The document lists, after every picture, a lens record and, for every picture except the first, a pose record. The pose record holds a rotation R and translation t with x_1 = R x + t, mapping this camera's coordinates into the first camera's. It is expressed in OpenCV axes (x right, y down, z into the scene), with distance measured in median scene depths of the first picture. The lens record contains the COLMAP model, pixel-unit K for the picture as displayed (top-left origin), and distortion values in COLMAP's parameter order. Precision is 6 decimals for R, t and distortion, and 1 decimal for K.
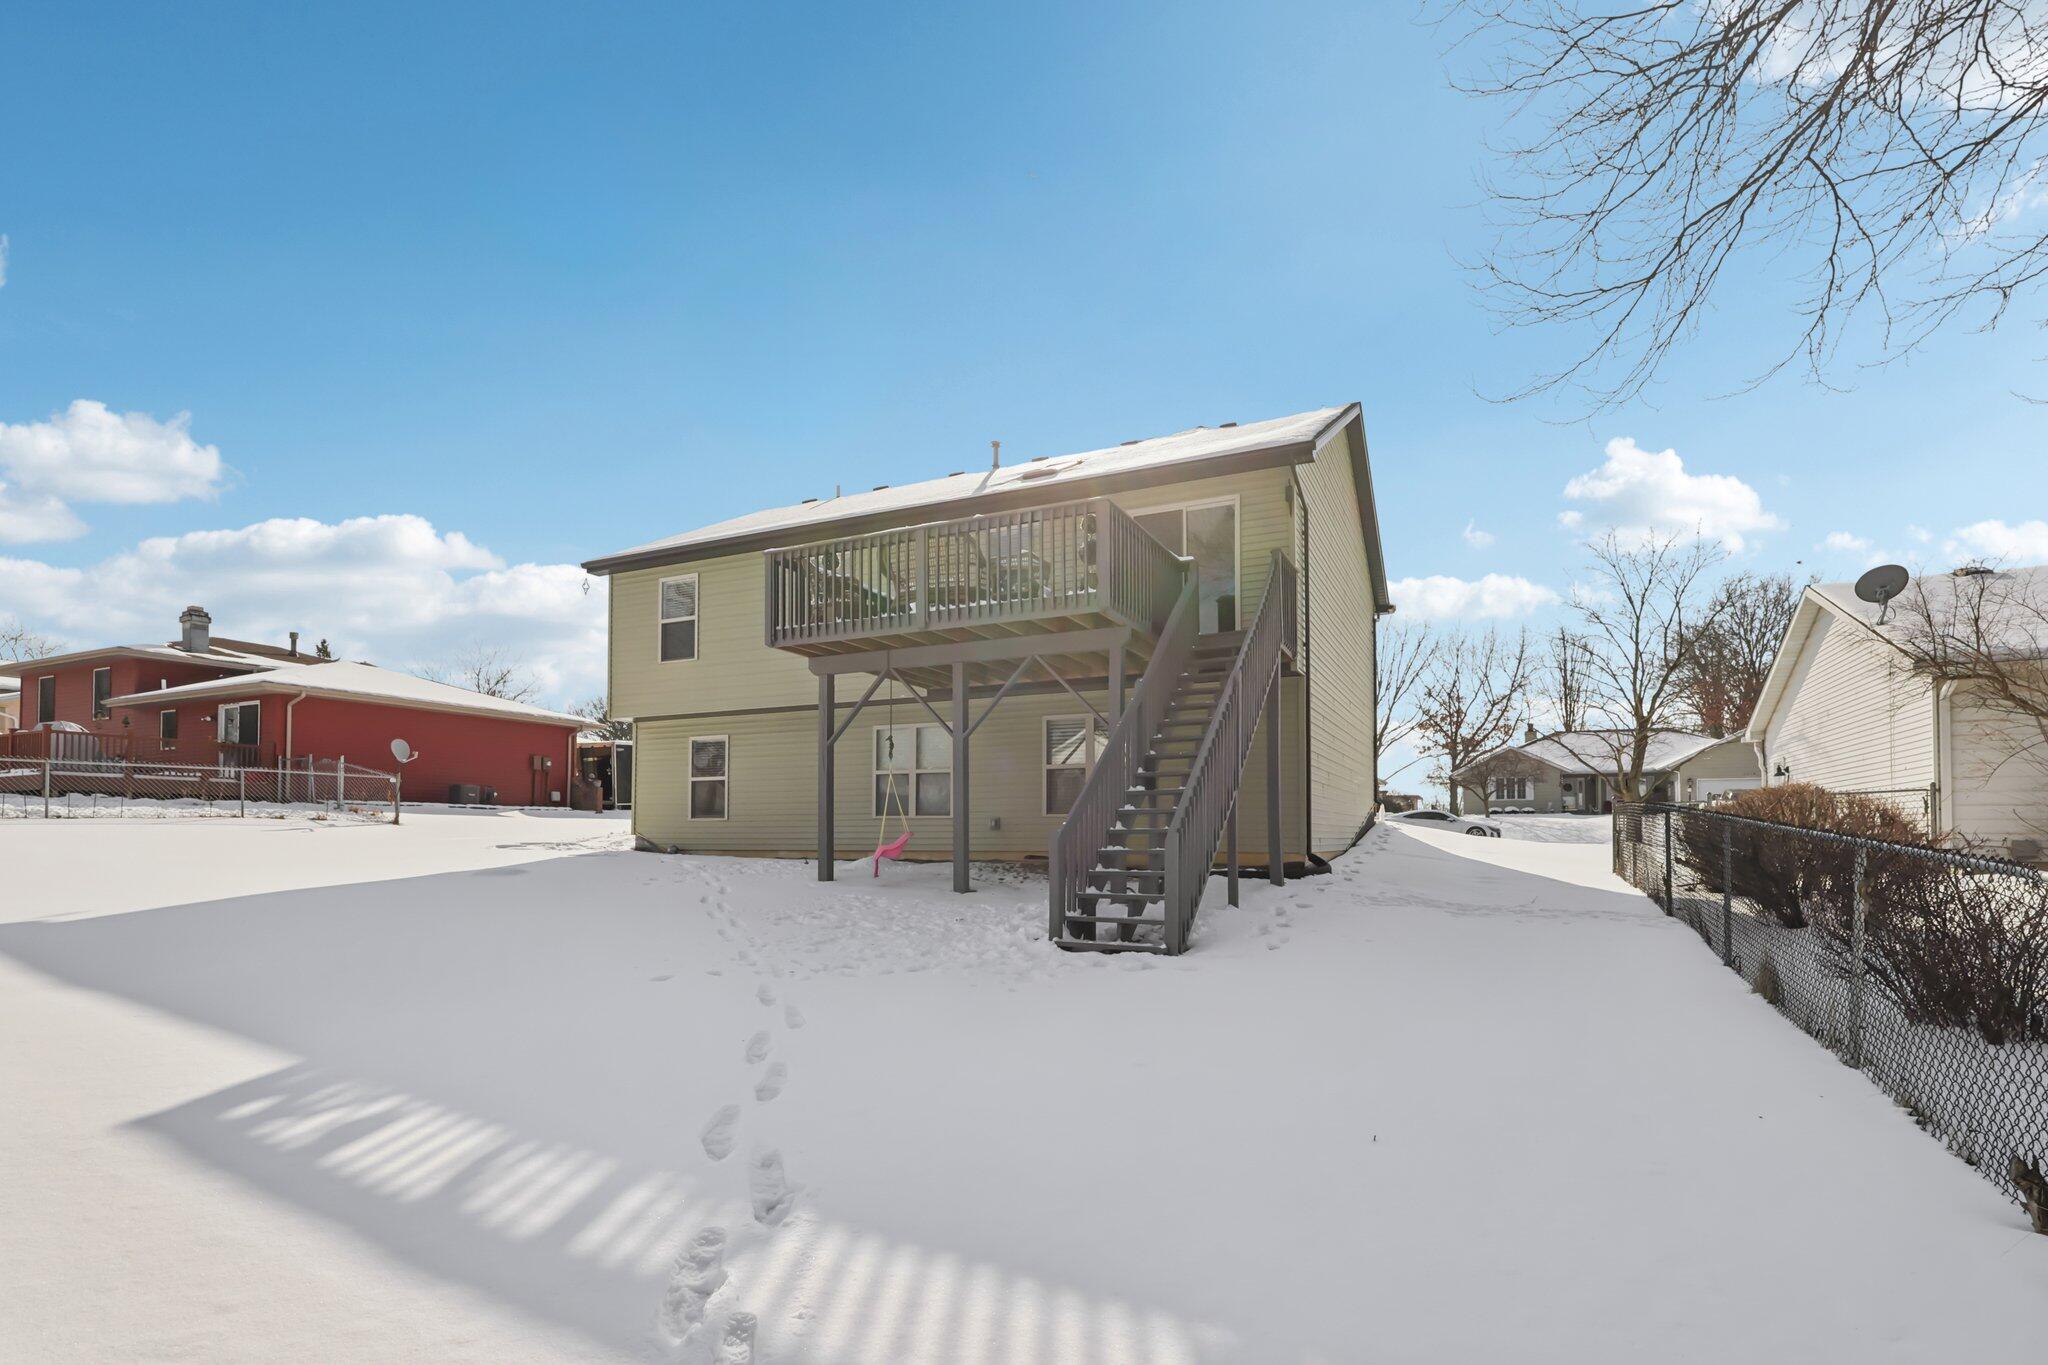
lens RADIAL K [[979.1, 0, 1022.9], [0, 979.1, 815.5], [0, 0, 1]] dist [-0.001726, -0.000377]
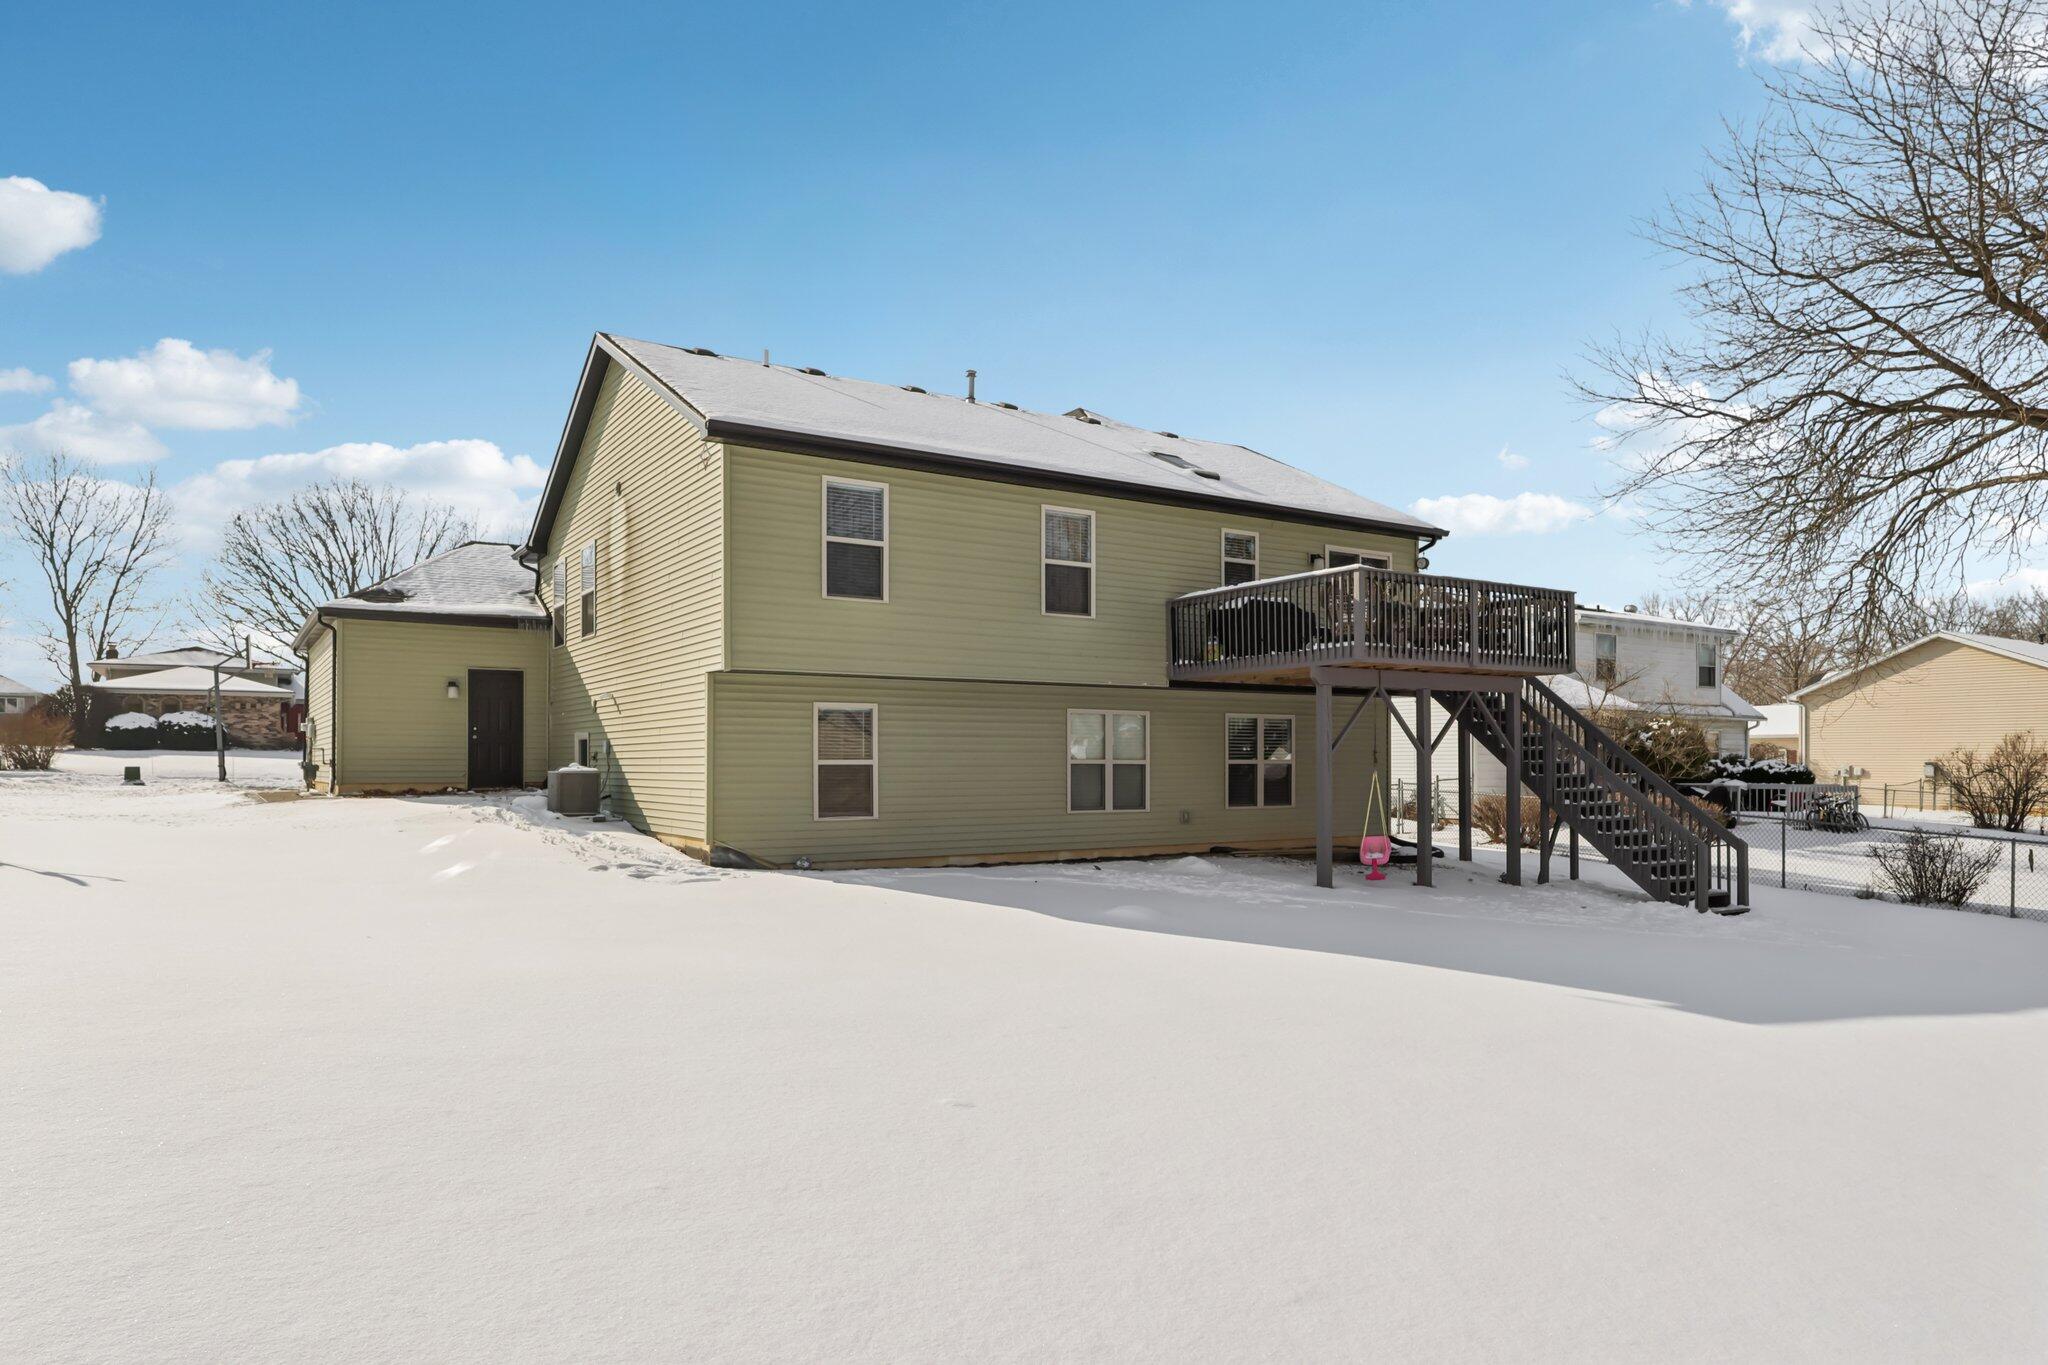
lens RADIAL K [[1234.9, 0, 1022.7], [0, 1234.9, 757.9], [0, 0, 1]] dist [-0.000314, 0.000515]
pose [[0.528582, 0.001896, 0.848880, -0.881030], [-0.016606, 0.999829, 0.008107, -0.042763], [-0.848720, -0.018382, 0.528523, 0.349173]]
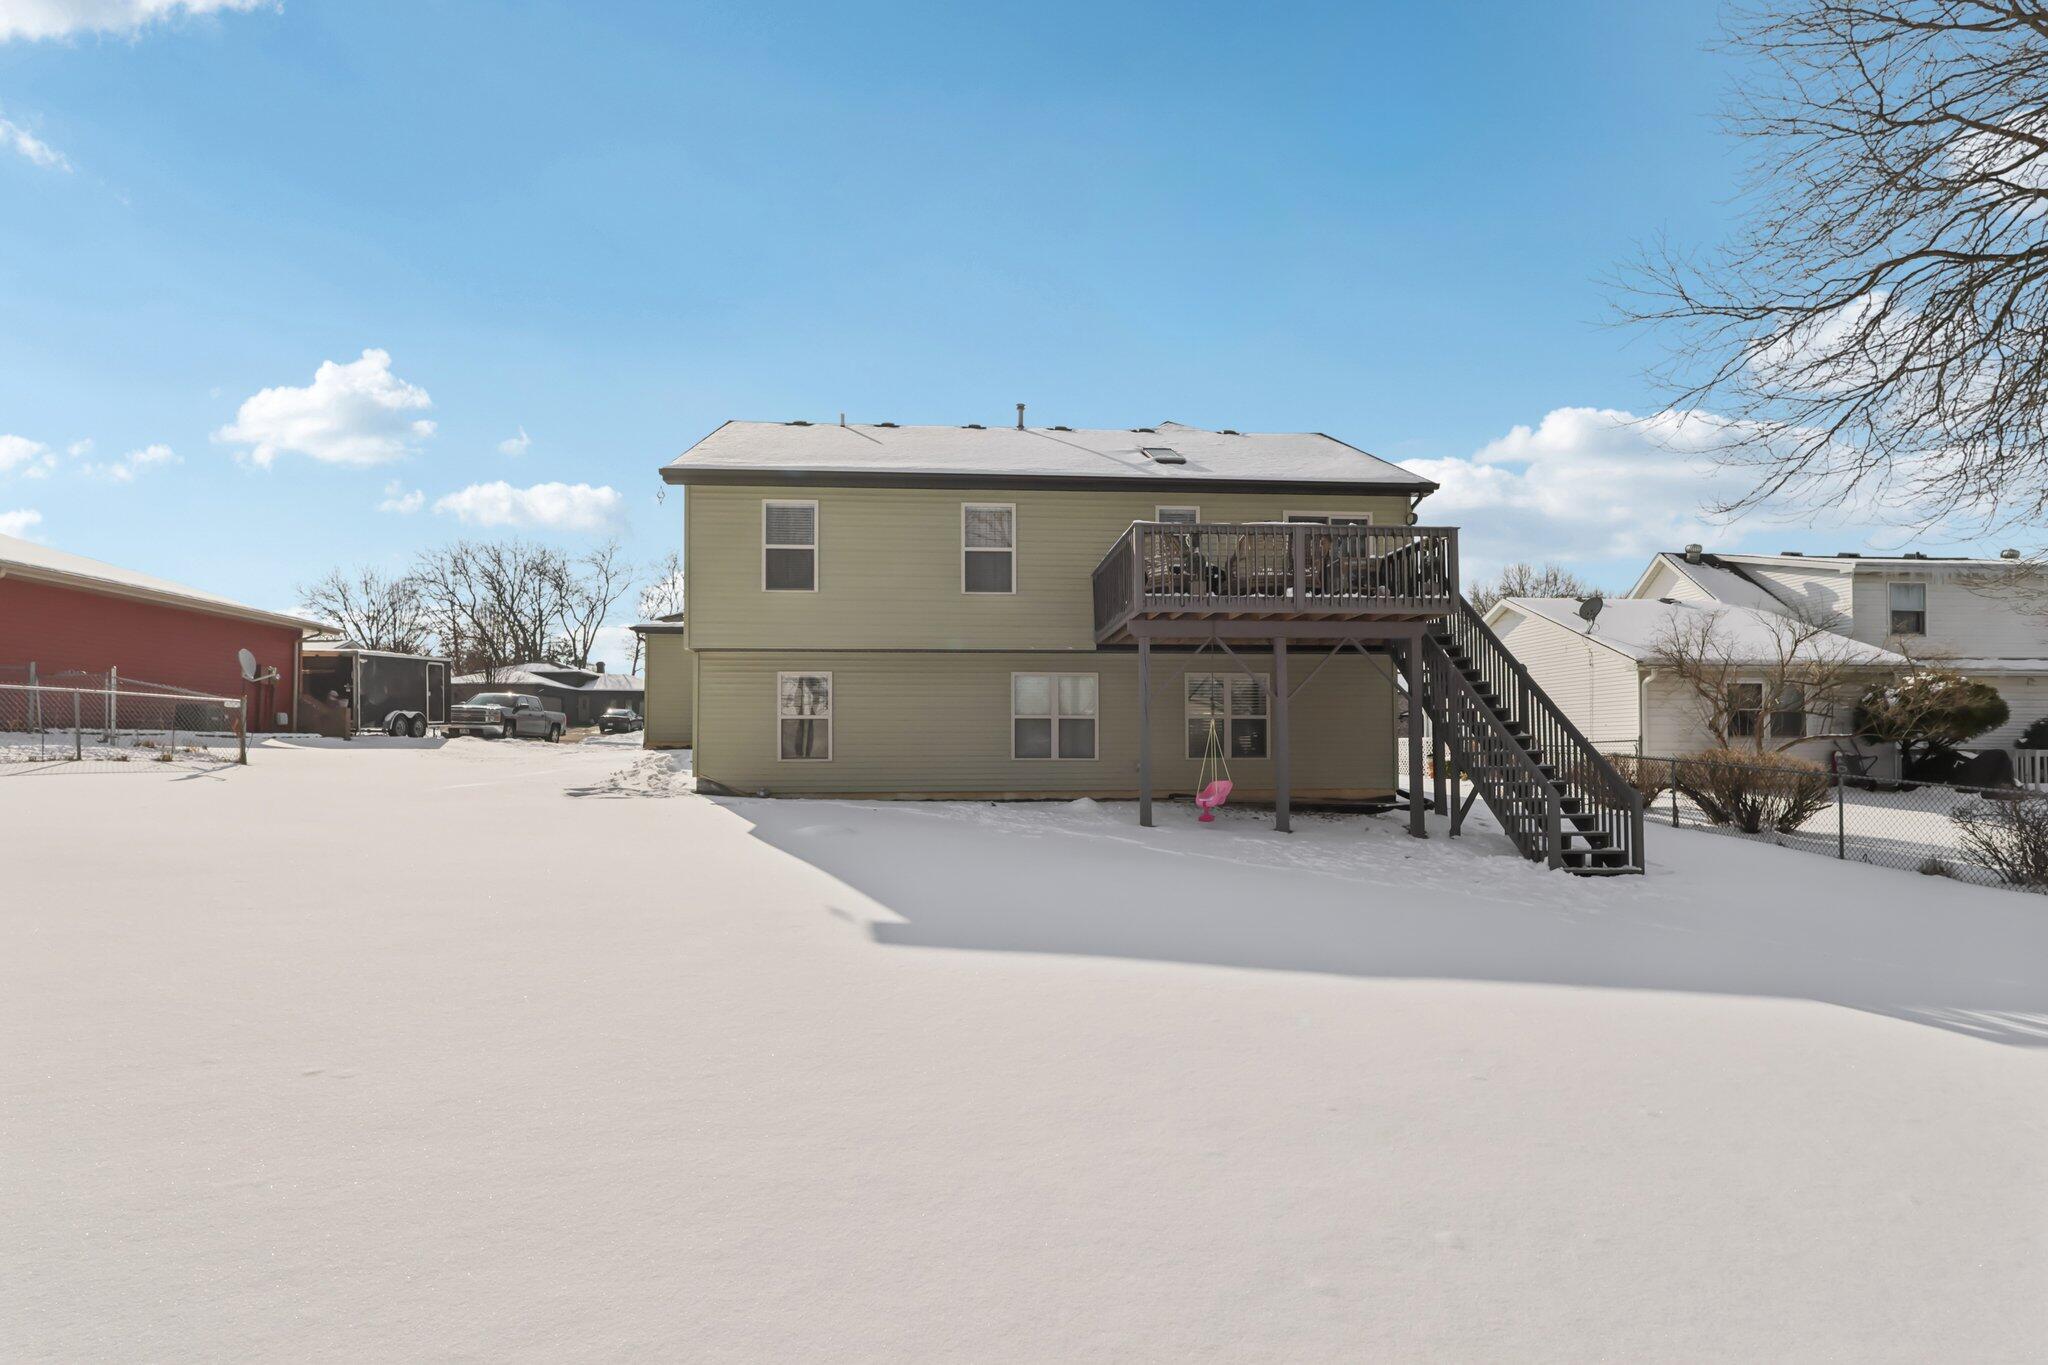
lens RADIAL K [[968.4, 0, 1024.5], [0, 968.4, 725.7], [0, 0, 1]] dist [0.001004, -0.000276]
pose [[0.865674, 0.010141, 0.500506, -0.518885], [-0.007960, 0.999947, -0.006493, -0.020610], [-0.500546, 0.001637, 0.865709, 0.072589]]
